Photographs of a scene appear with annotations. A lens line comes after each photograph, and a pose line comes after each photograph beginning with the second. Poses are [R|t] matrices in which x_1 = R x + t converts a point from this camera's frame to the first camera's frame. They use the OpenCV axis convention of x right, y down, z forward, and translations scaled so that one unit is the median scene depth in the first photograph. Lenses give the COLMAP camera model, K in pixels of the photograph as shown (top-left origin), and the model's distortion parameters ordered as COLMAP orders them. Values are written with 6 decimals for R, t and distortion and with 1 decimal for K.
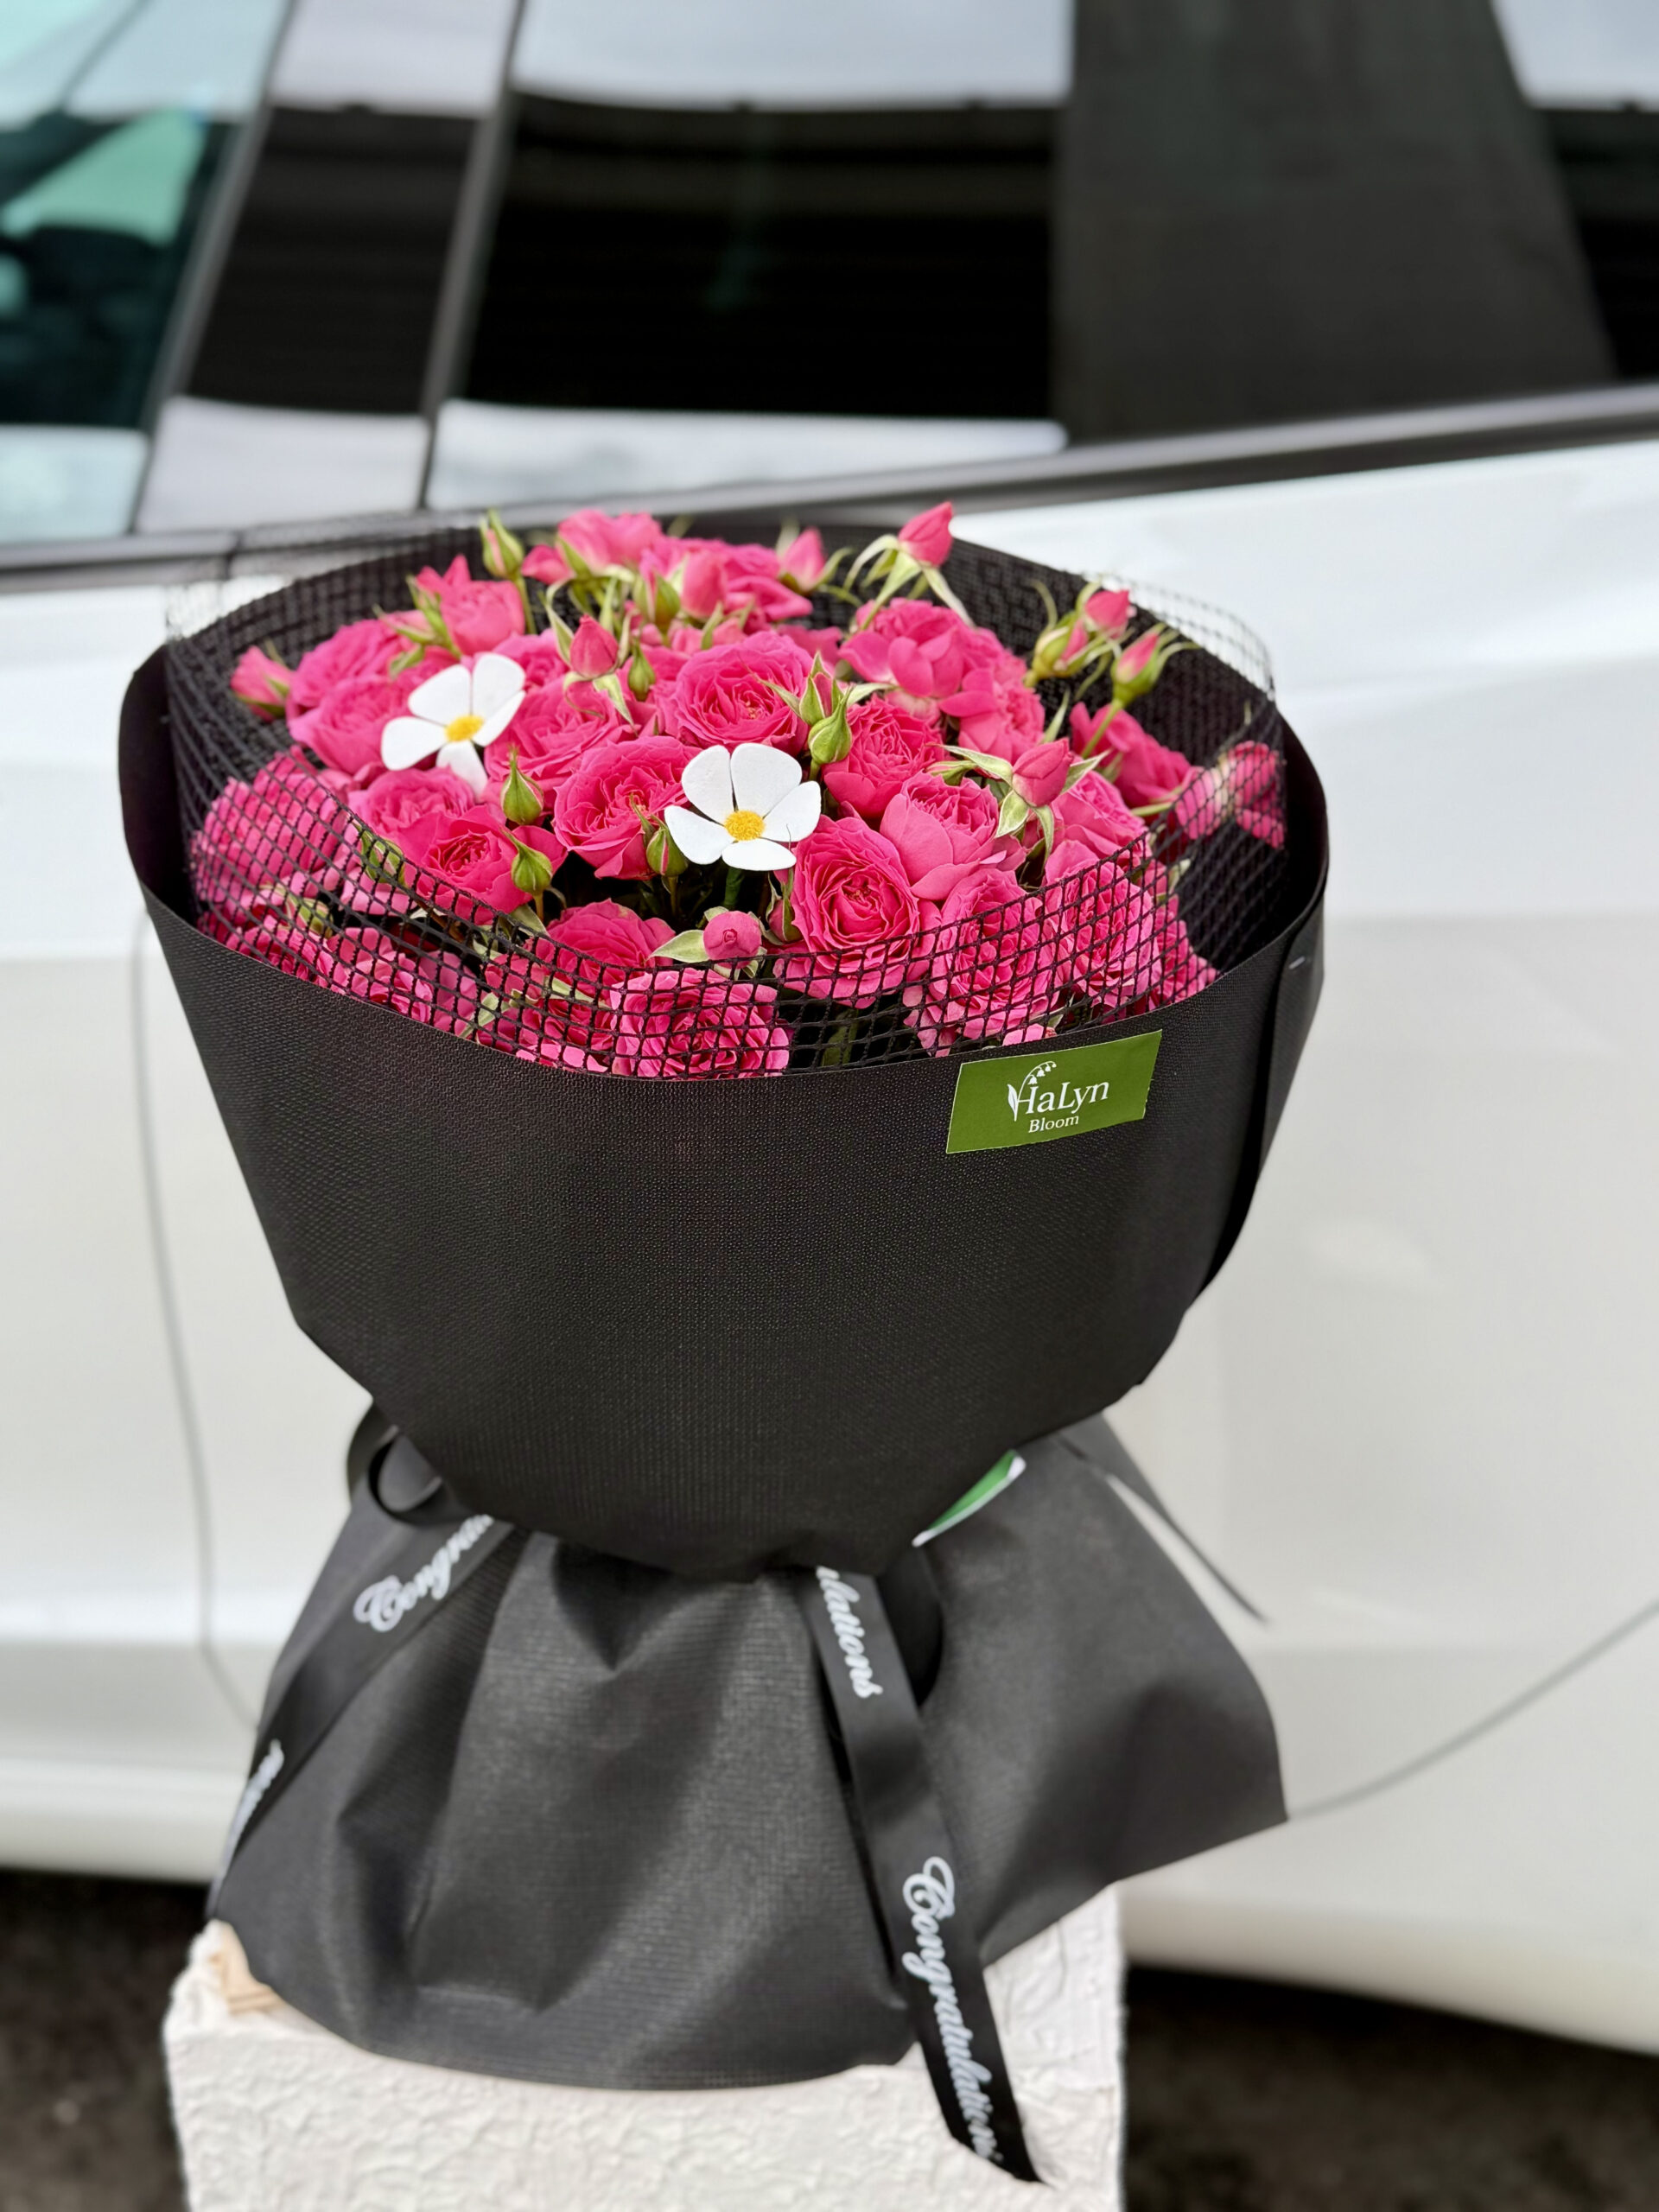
lens RADIAL K [[2541.8, 0, 829.5], [0, 2541.8, 1106.0], [0, 0, 1]] dist [0.073915, -0.034870]
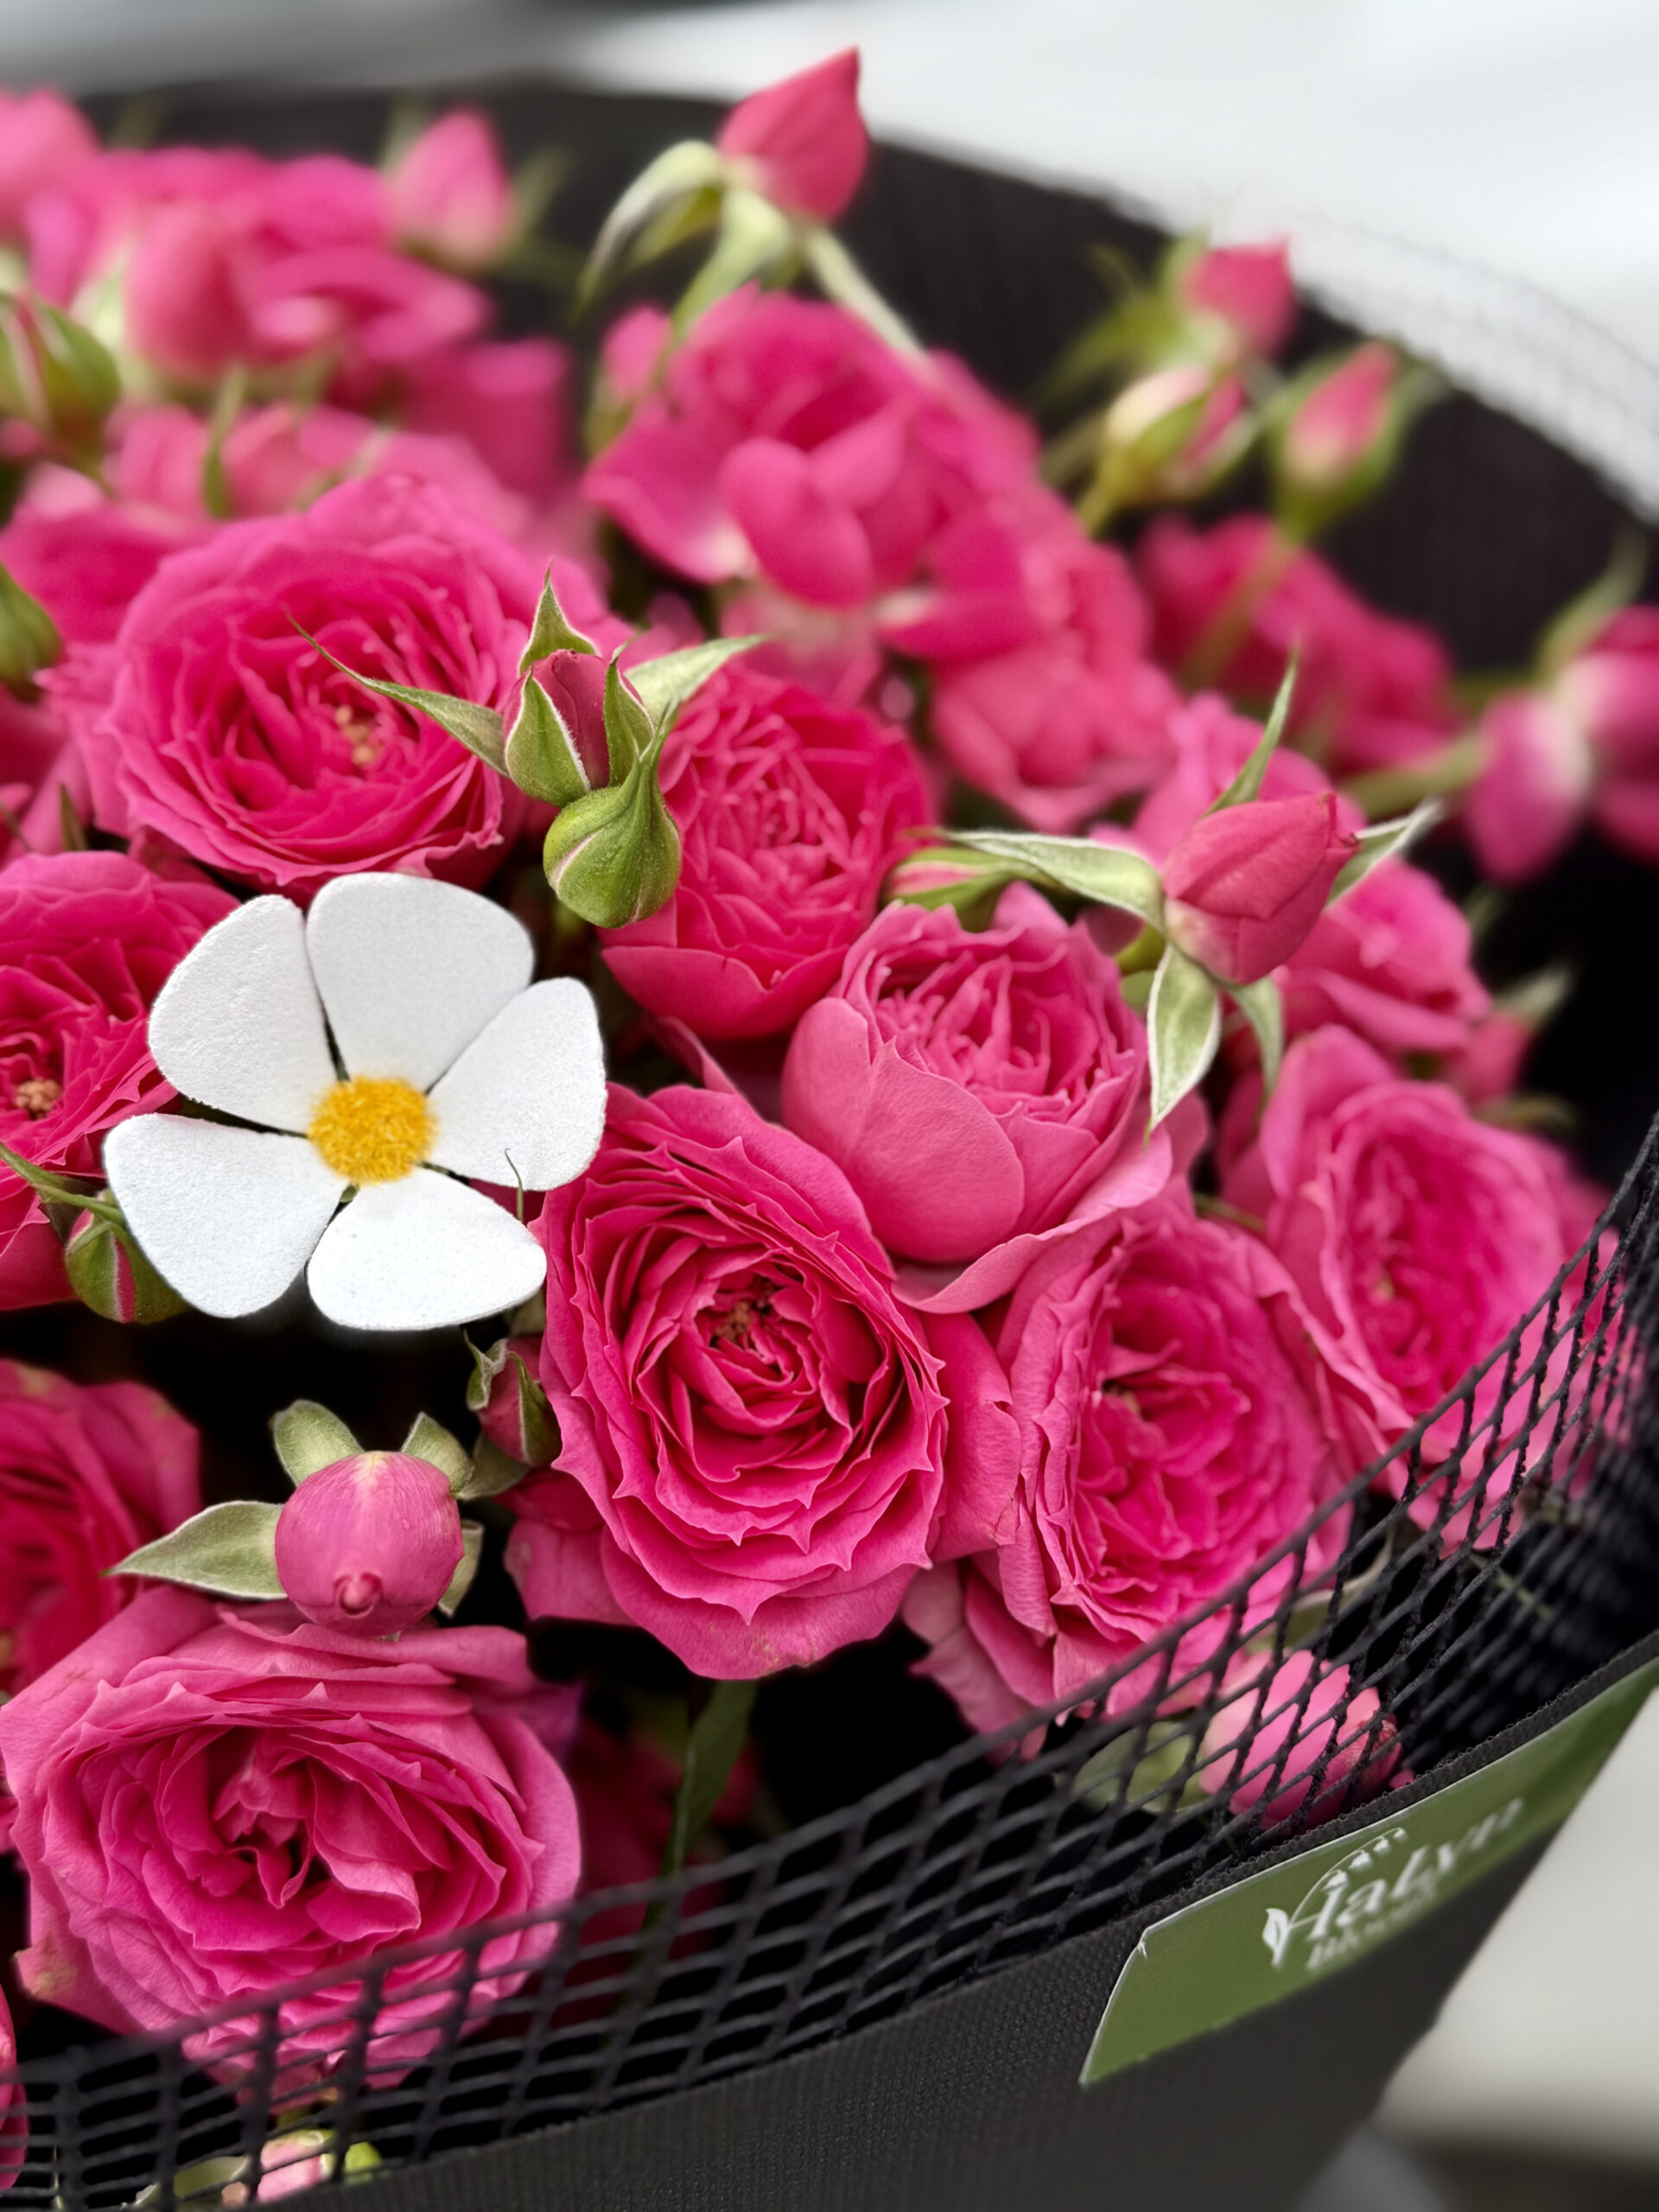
lens RADIAL K [[2541.8, 0, 829.5], [0, 2541.8, 1106.0], [0, 0, 1]] dist [0.073915, -0.034870]
pose [[0.989874, -0.099446, 0.101287, -0.008183], [0.080226, 0.980618, 0.178753, -0.166507], [-0.117100, -0.168817, 0.978667, 0.675842]]
